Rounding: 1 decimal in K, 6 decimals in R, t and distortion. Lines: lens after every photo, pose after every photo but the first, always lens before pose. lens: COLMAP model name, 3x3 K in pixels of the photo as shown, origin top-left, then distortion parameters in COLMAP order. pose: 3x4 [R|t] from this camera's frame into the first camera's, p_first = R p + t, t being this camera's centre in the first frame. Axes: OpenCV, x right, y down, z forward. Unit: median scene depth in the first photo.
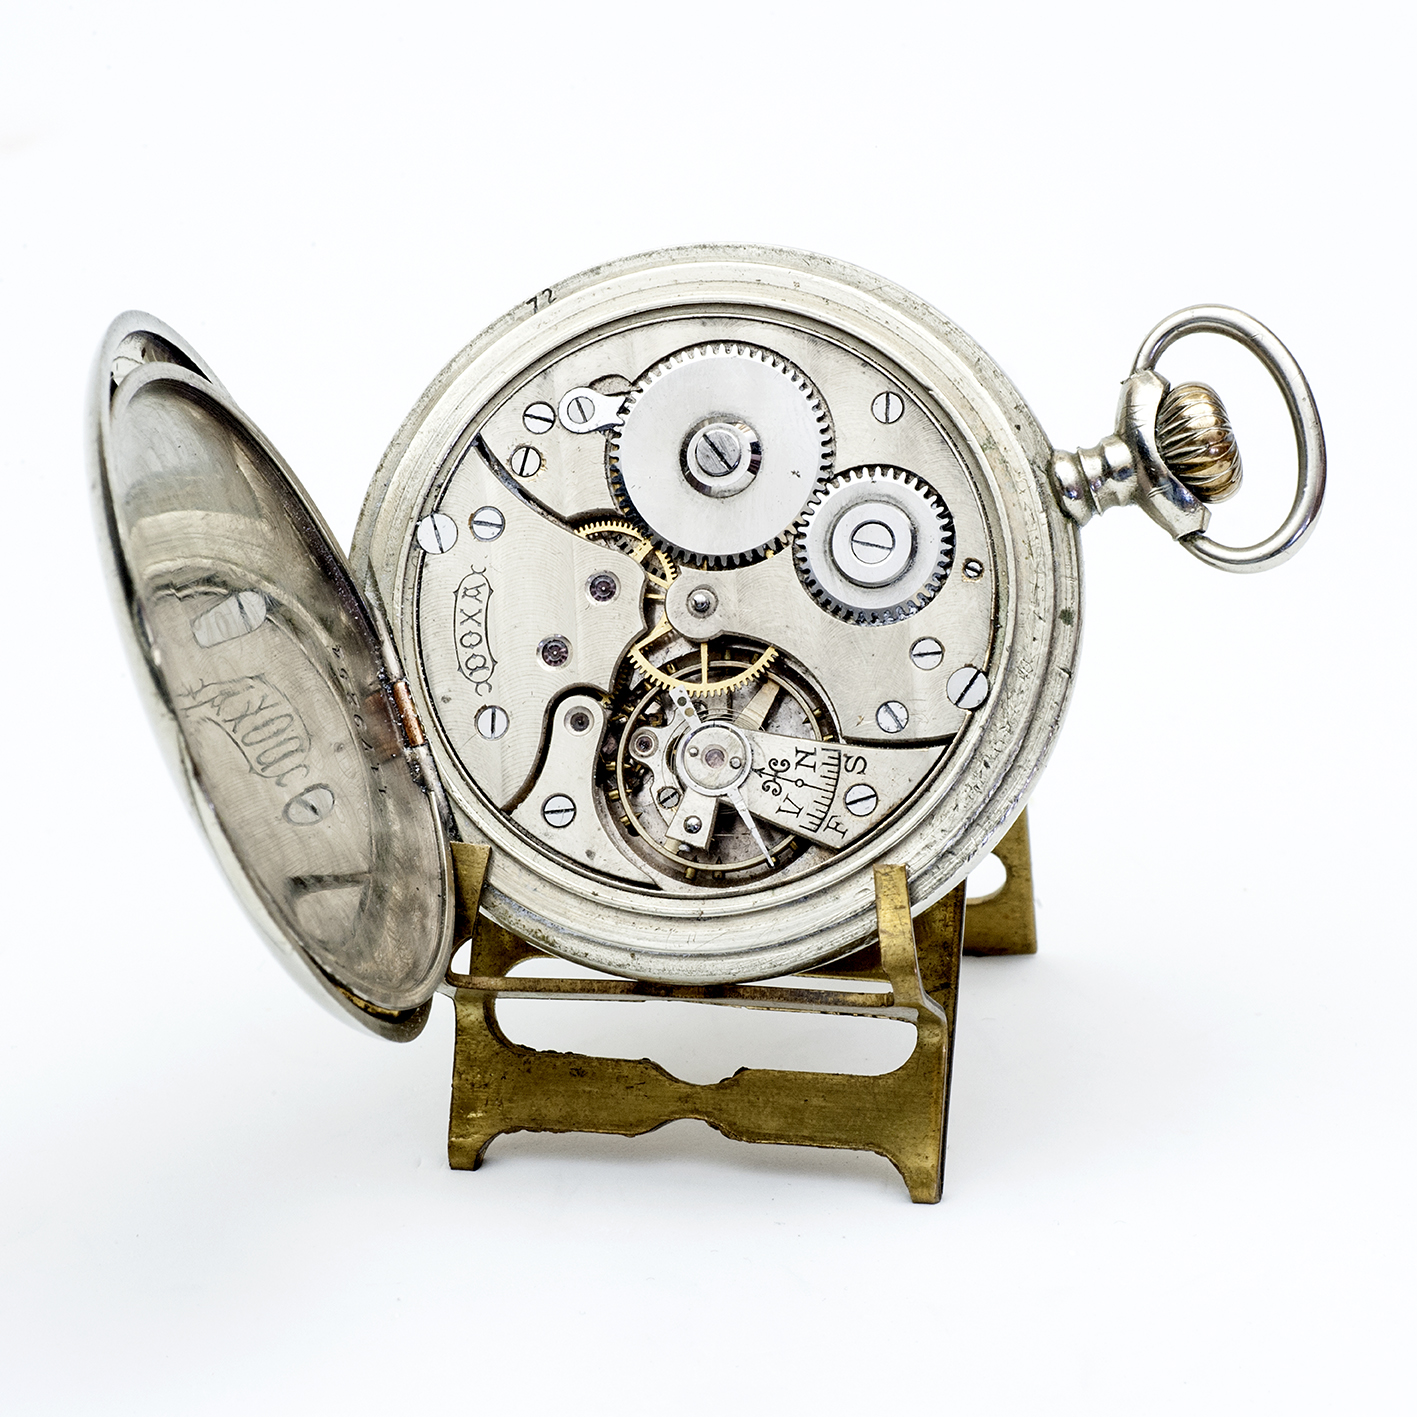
lens RADIAL K [[7251.7, 0, 711.1], [0, 7251.7, 705.6], [0, 0, 1]] dist [0.267256, 0.000000]
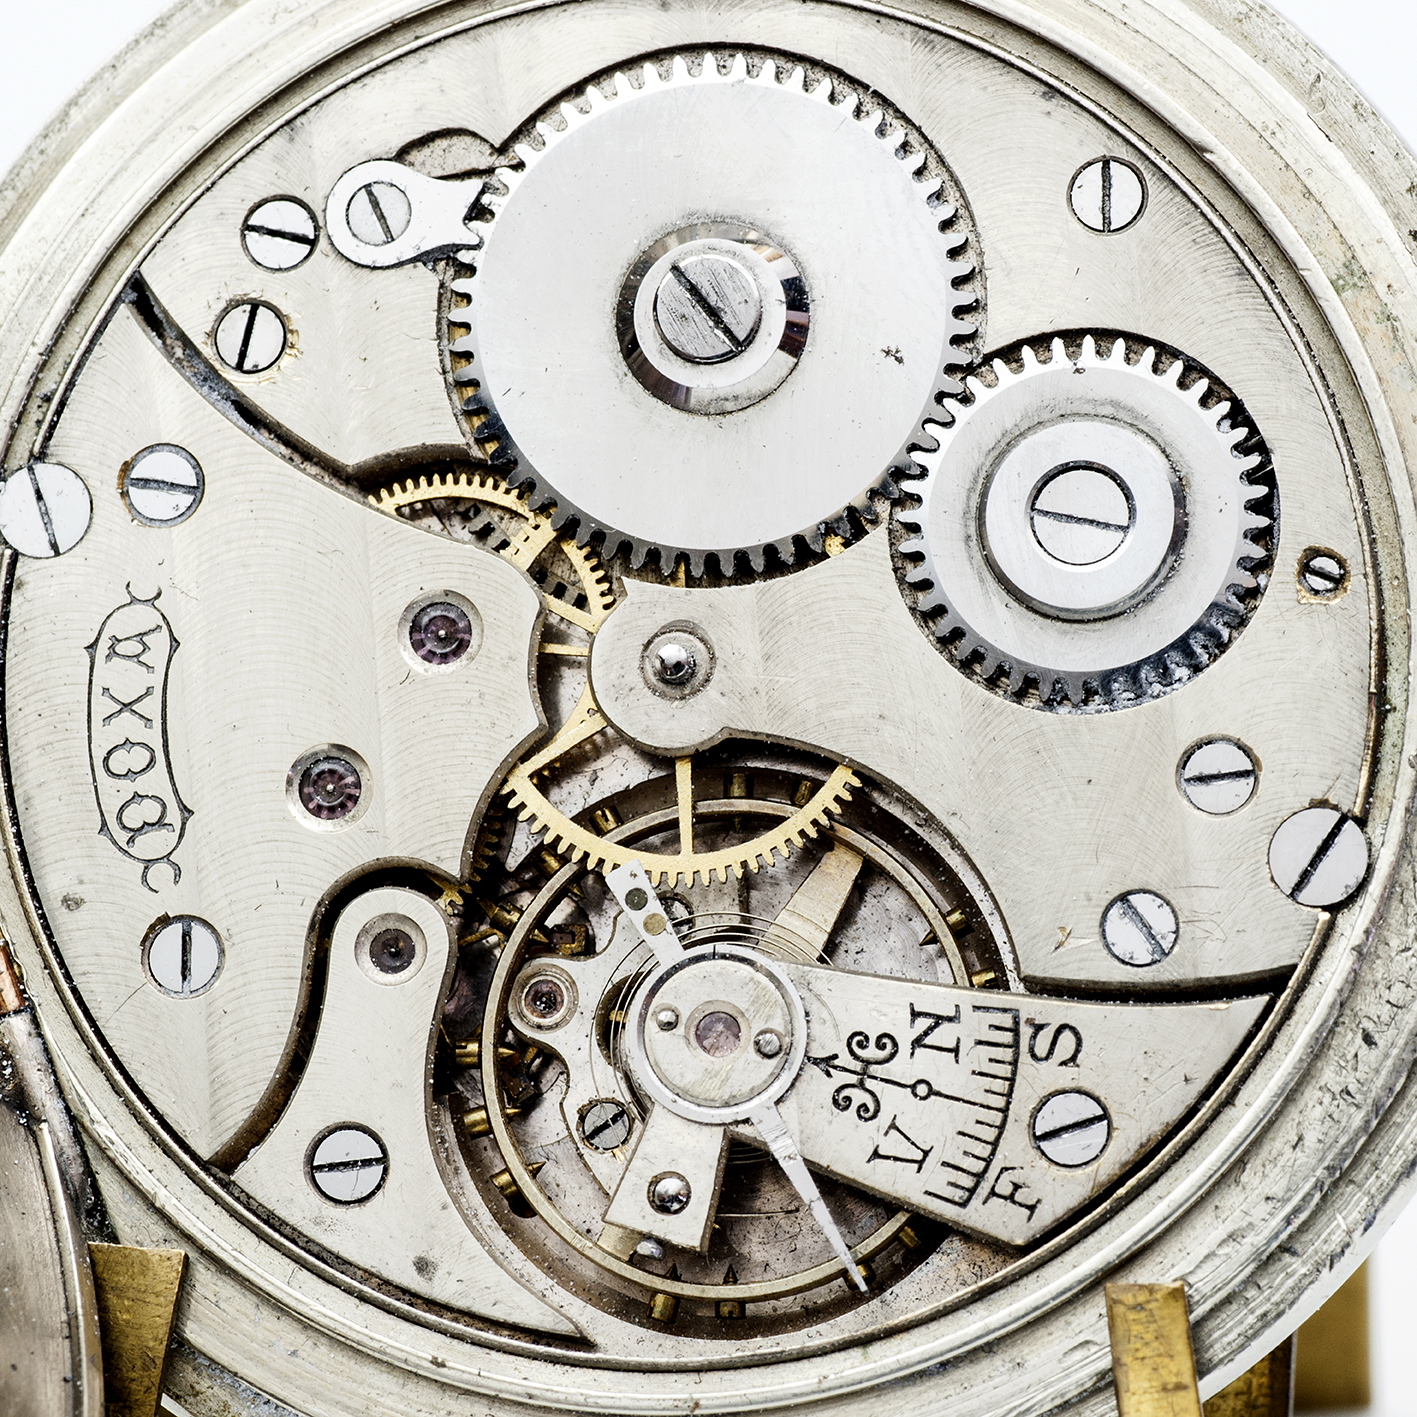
lens RADIAL K [[7251.7, 0, 704.4], [0, 7251.7, 710.5], [0, 0, 1]] dist [0.267256, 0.000000]
pose [[0.998051, -0.018117, 0.059714, -0.024974], [0.017754, 0.999821, 0.006605, -0.014207], [-0.059823, -0.005532, 0.998194, 0.577763]]
